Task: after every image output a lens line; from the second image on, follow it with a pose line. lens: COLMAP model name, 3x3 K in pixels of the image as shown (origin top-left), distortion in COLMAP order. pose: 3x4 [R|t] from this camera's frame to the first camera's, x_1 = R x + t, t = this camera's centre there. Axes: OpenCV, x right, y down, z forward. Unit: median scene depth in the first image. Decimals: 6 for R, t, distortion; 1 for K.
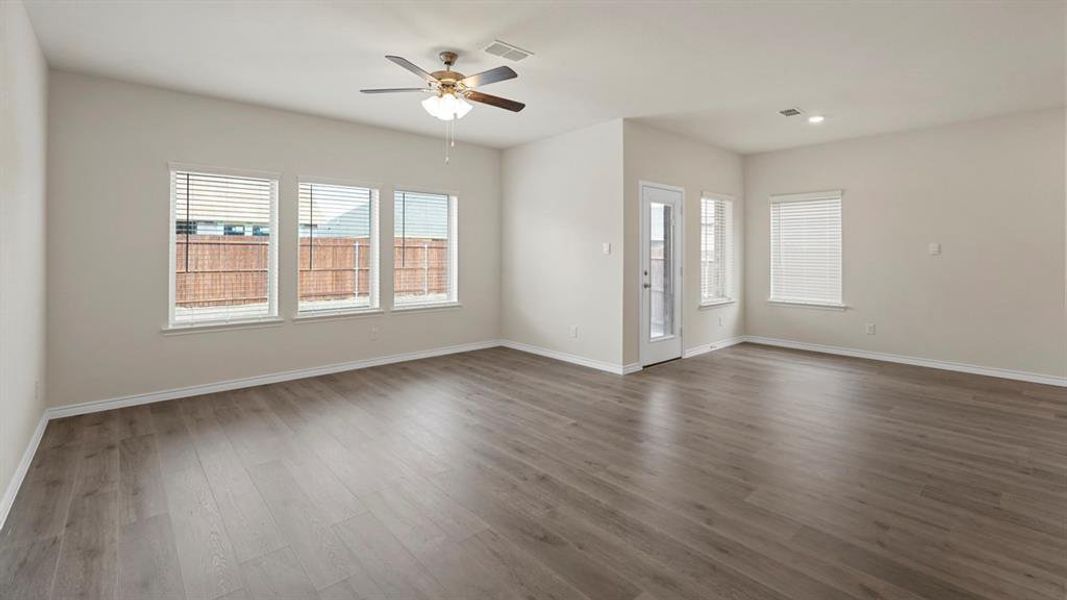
lens RADIAL K [[475.7, 0, 536.5], [0, 475.7, 250.2], [0, 0, 1]] dist [-0.004728, 0.006674]
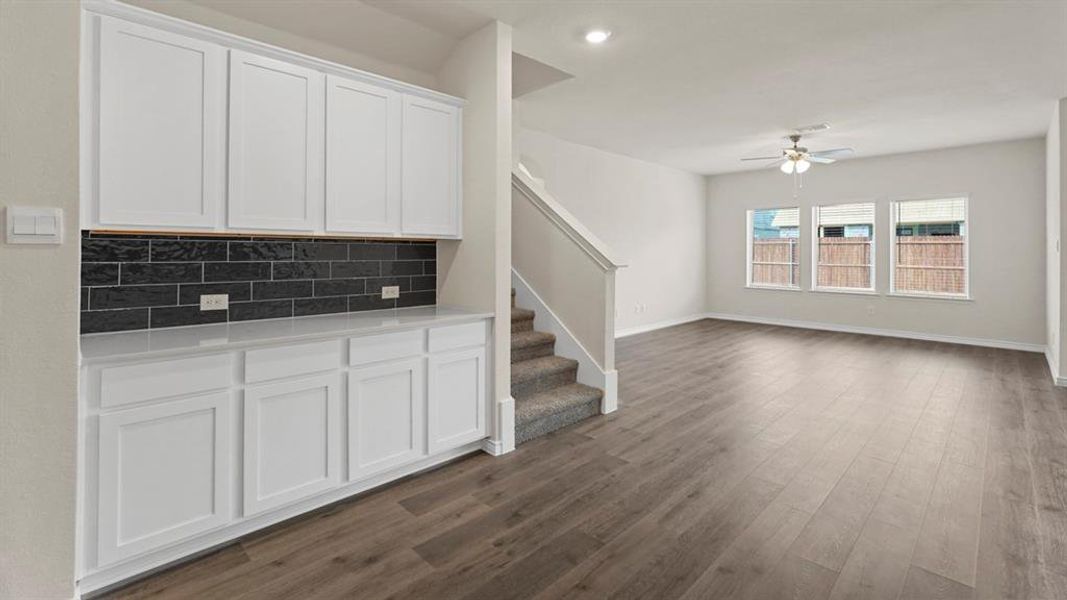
lens RADIAL K [[475.7, 0, 536.0], [0, 475.7, 250.0], [0, 0, 1]] dist [-0.004728, 0.006674]
pose [[0.084570, -0.001617, -0.996416, 0.692149], [0.000127, 0.999999, -0.001612, 0.005348], [0.996418, 0.000010, 0.084570, -0.043464]]
